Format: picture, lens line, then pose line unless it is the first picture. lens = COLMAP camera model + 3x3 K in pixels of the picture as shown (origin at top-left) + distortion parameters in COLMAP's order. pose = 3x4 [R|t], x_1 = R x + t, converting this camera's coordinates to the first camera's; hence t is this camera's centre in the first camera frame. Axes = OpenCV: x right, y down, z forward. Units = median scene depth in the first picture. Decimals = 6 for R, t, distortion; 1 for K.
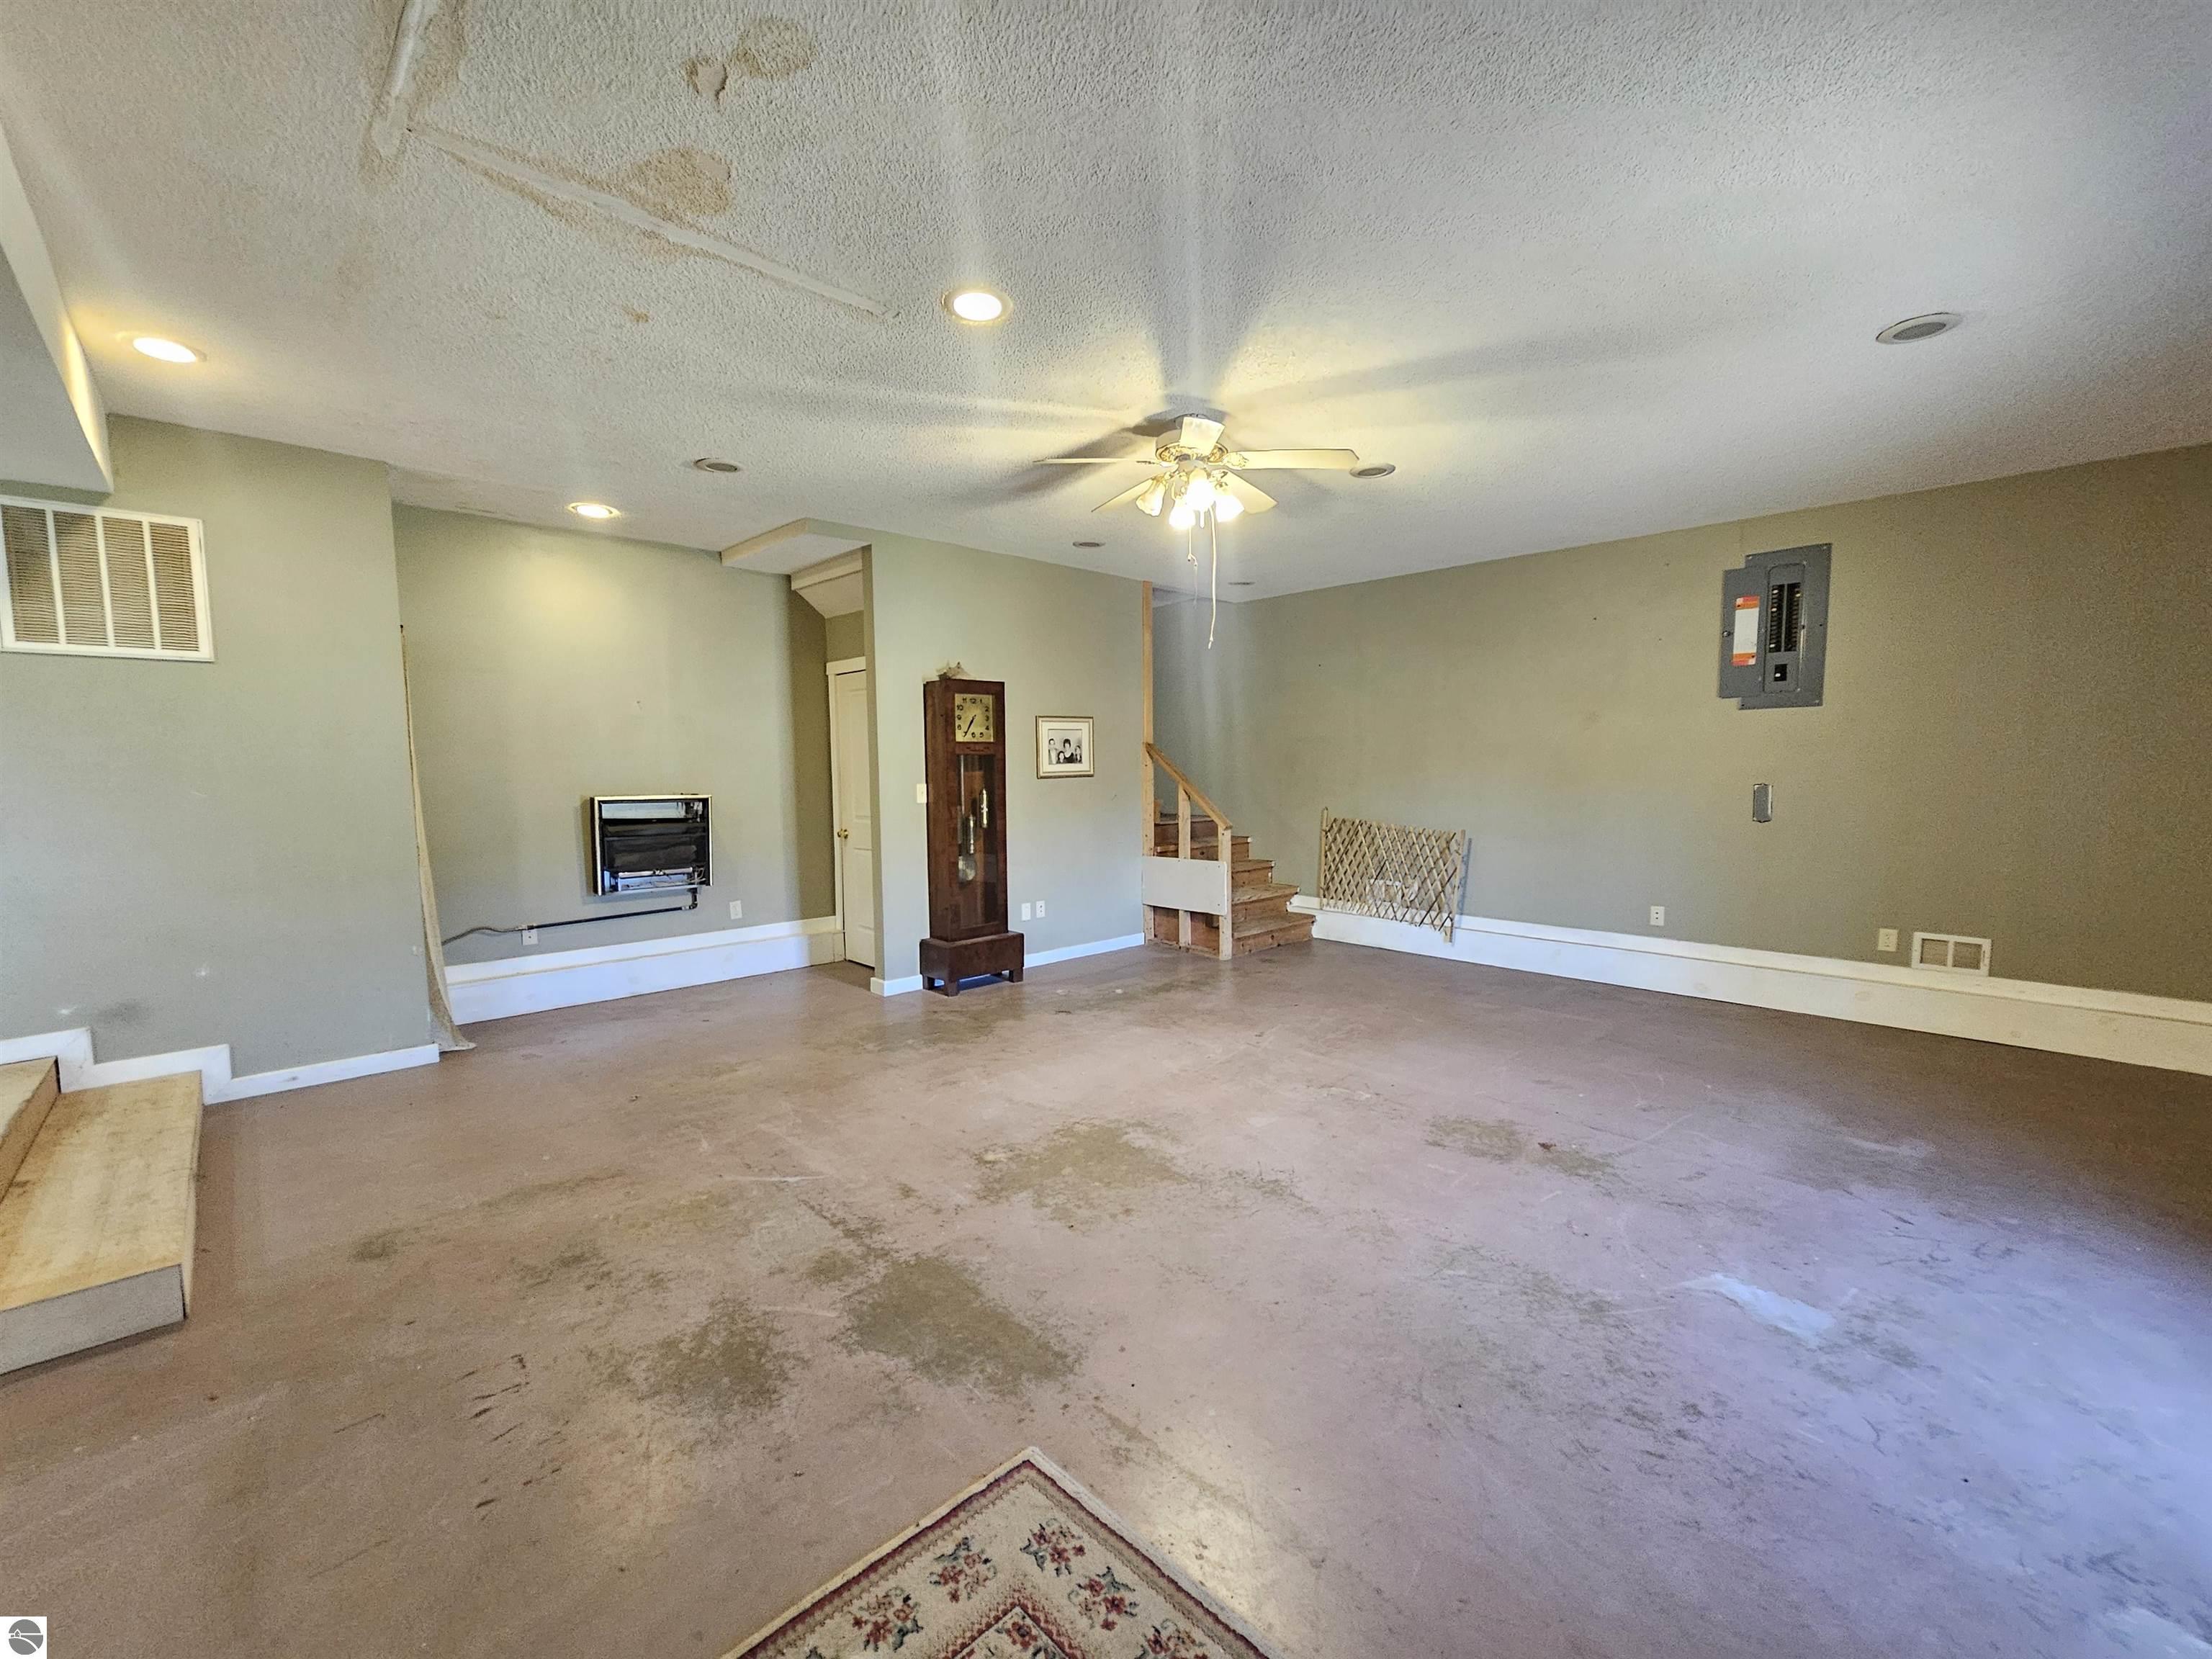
lens RADIAL K [[912.6, 0, 1097.7], [0, 912.6, 844.2], [0, 0, 1]] dist [-0.000583, 0.000534]
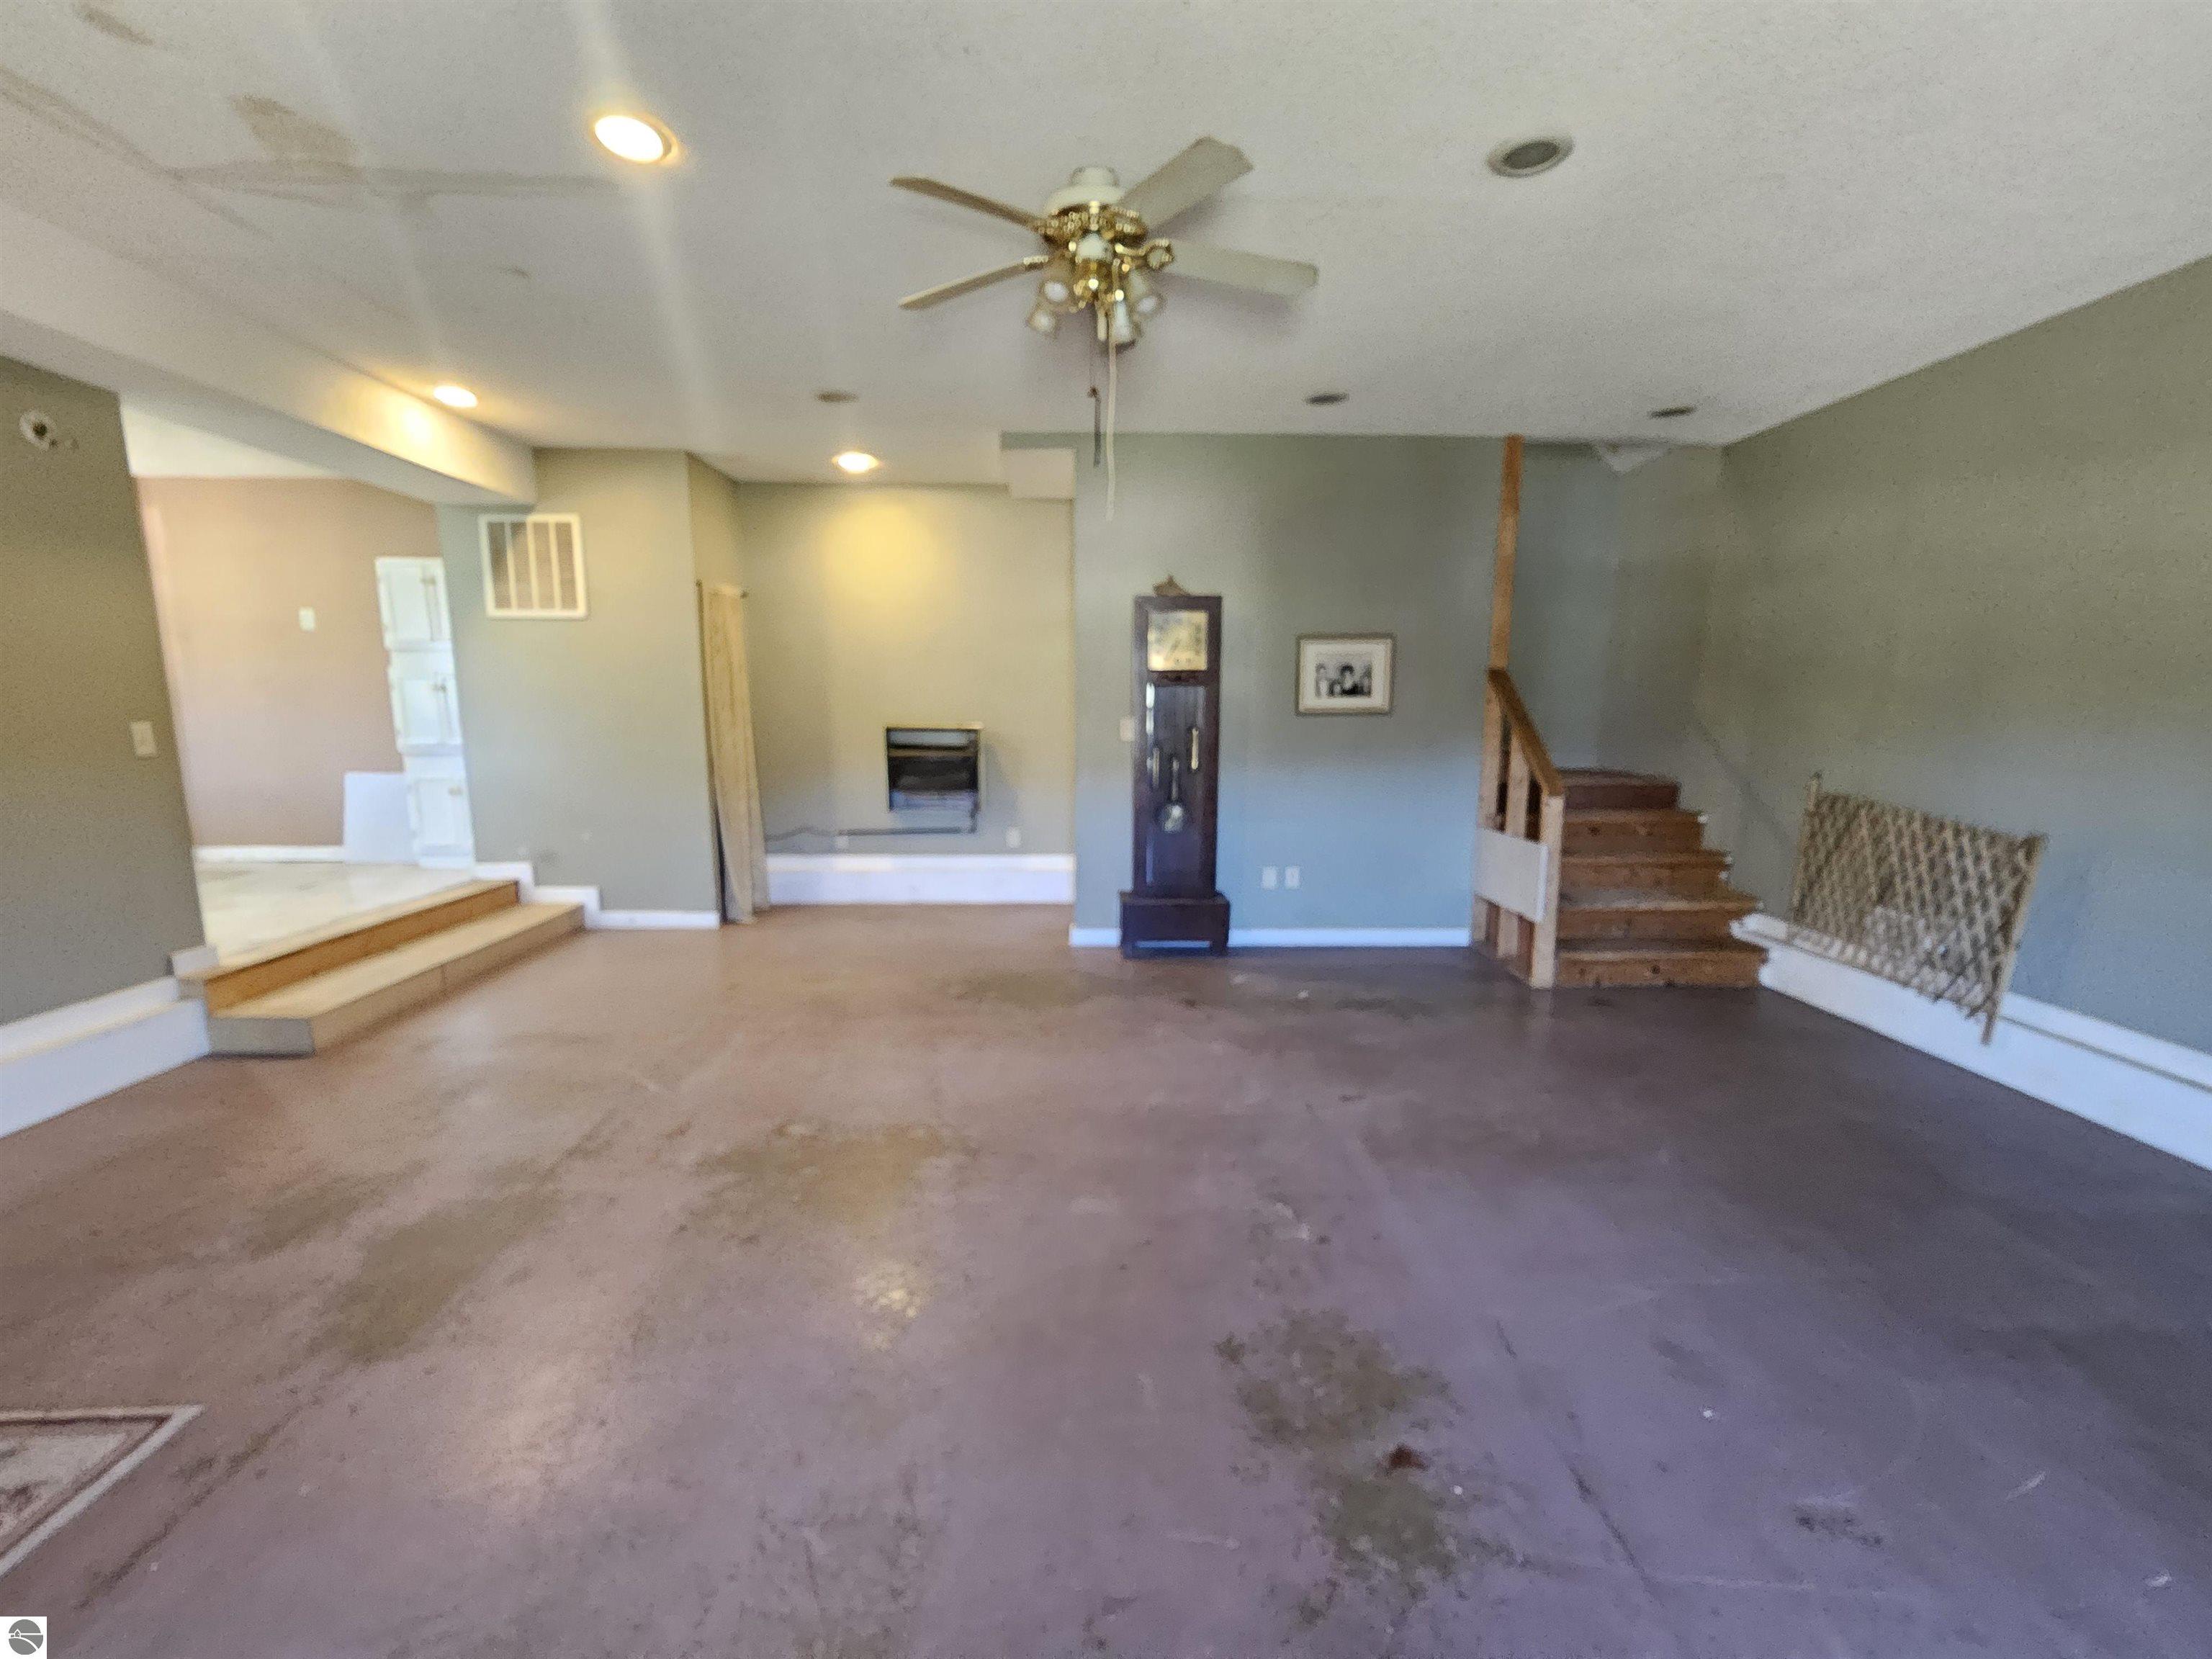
lens RADIAL K [[925.7, 0, 1094.5], [0, 925.7, 840.4], [0, 0, 1]] dist [-0.002290, -0.000280]
pose [[0.738845, 0.108564, -0.665073, 0.447643], [-0.067854, 0.993907, 0.086860, -0.026561], [0.670450, -0.019048, 0.741710, 0.346438]]
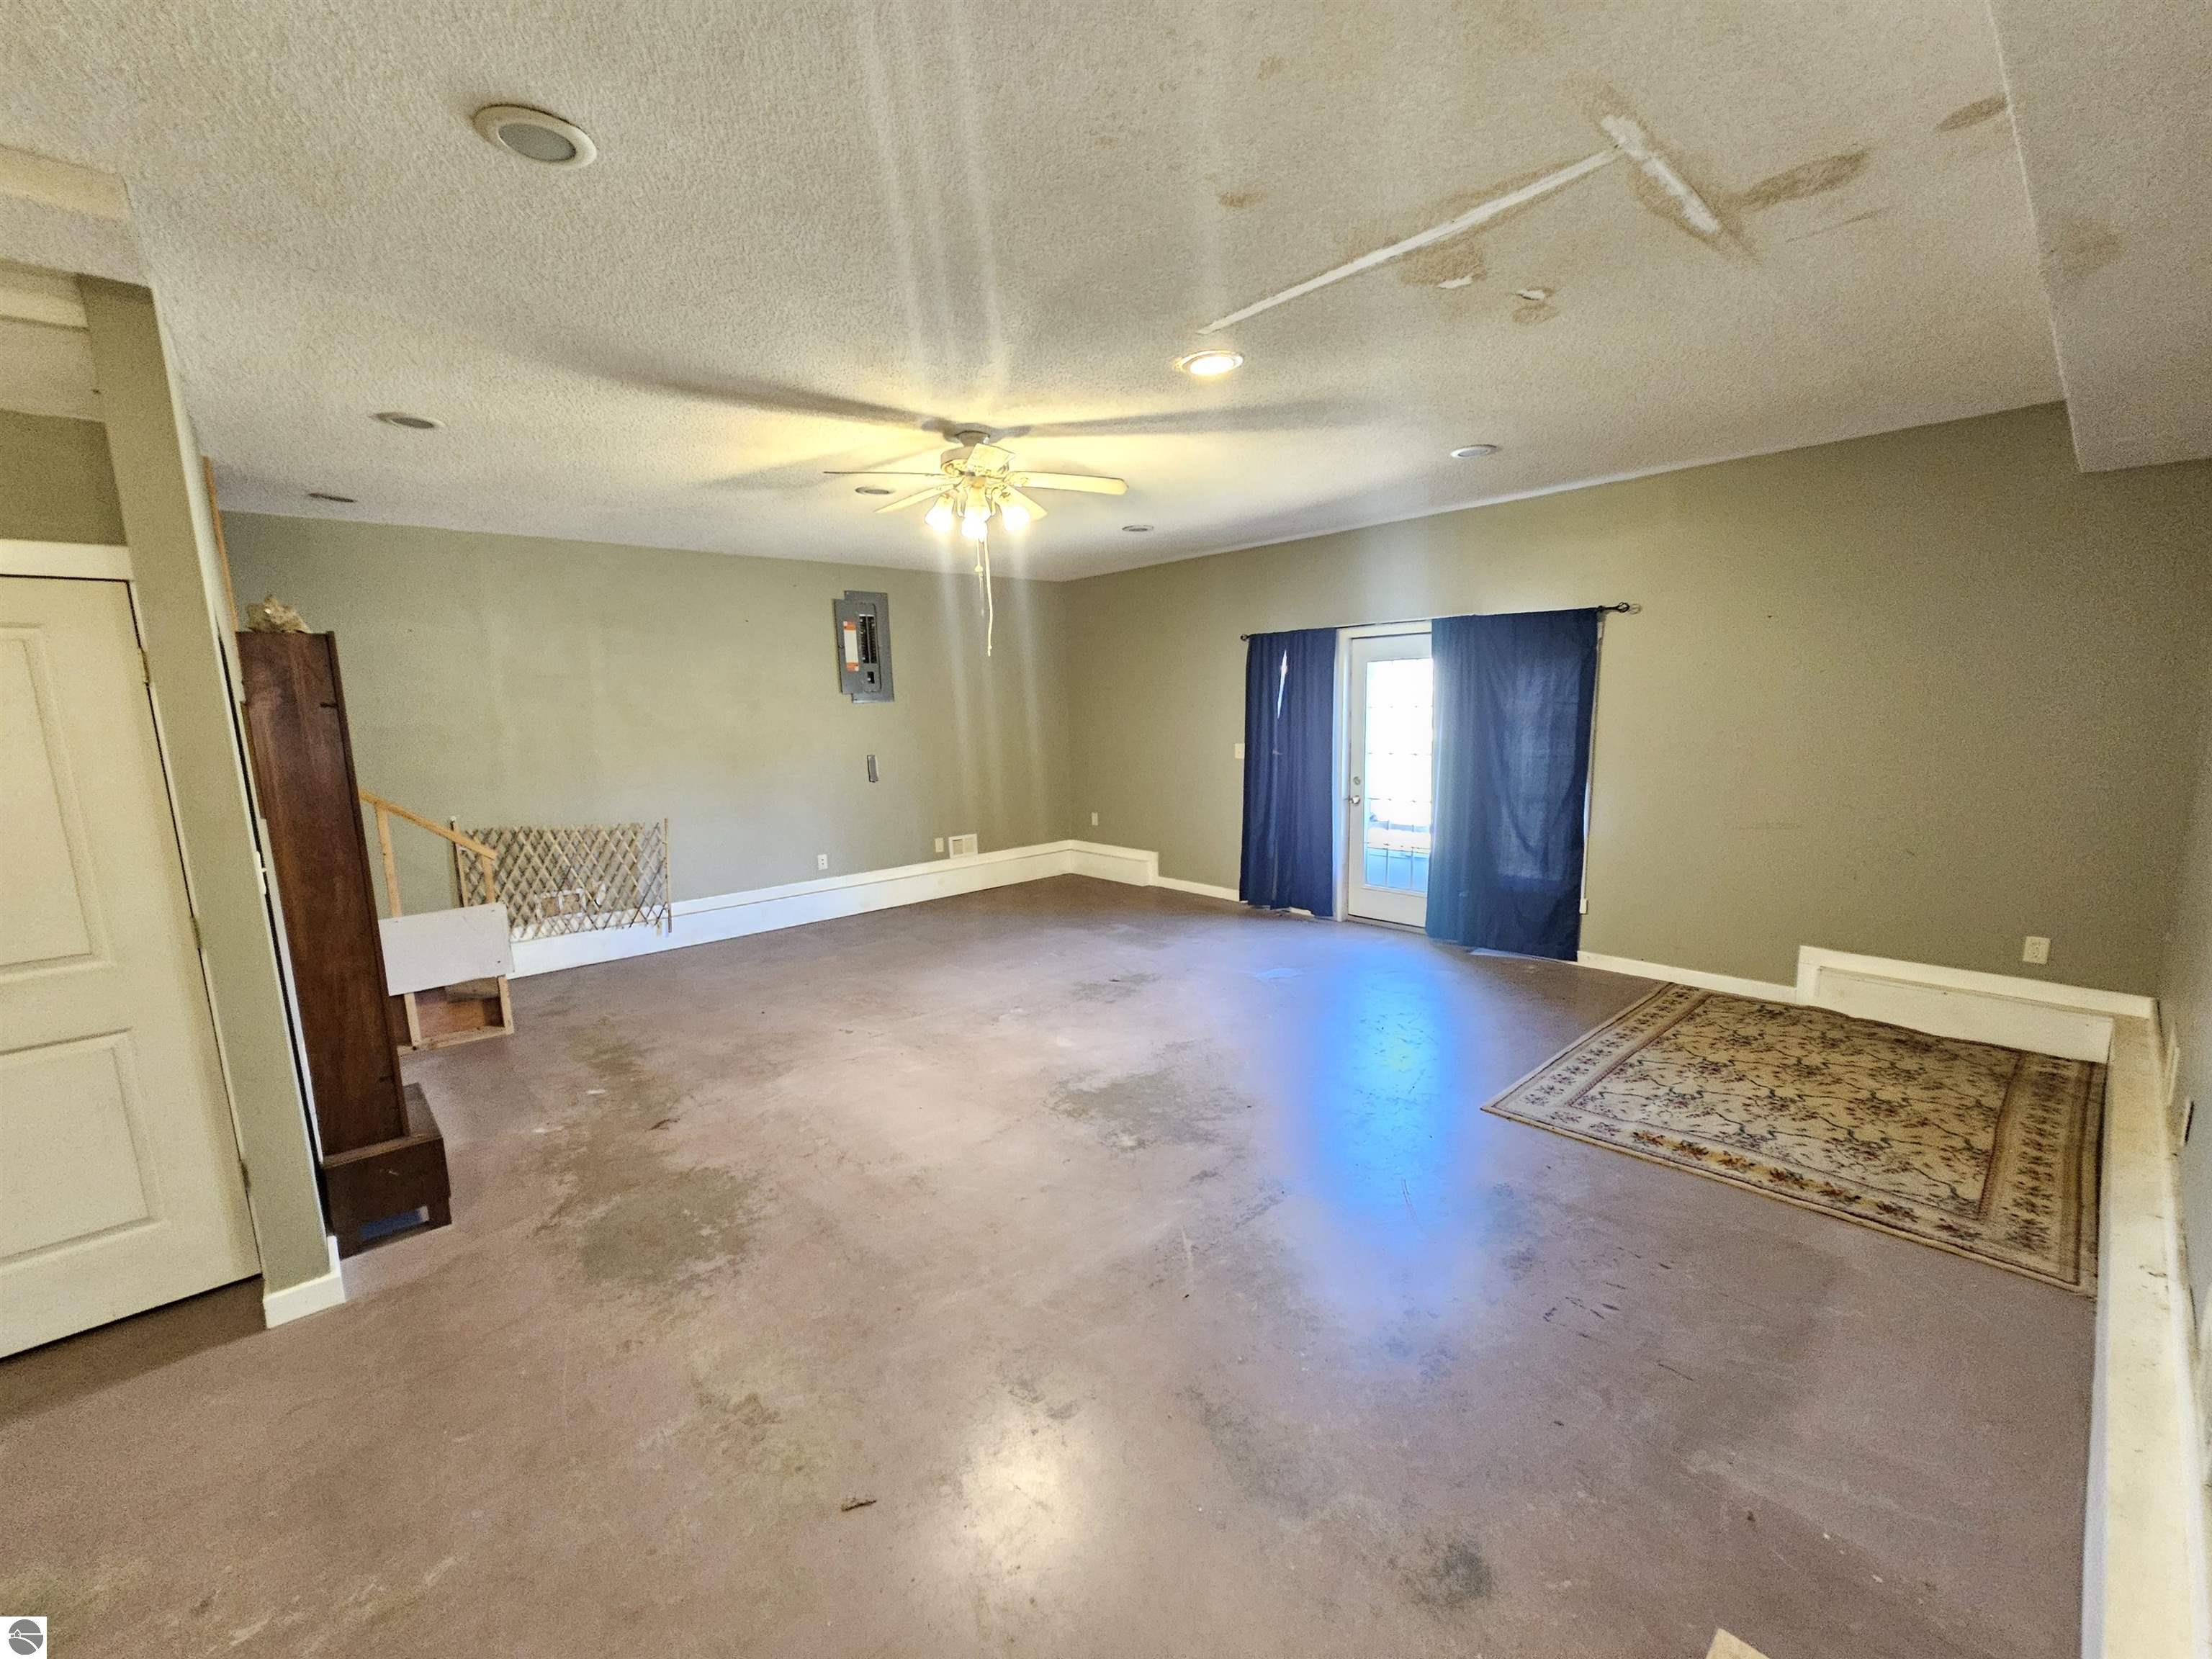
lens RADIAL K [[912.6, 0, 1097.7], [0, 912.6, 844.2], [0, 0, 1]] dist [-0.000583, 0.000534]
pose [[0.024586, -0.149146, 0.988510, -0.728183], [0.113773, 0.982801, 0.145455, -0.100382], [-0.993203, 0.108889, 0.041132, 0.628911]]
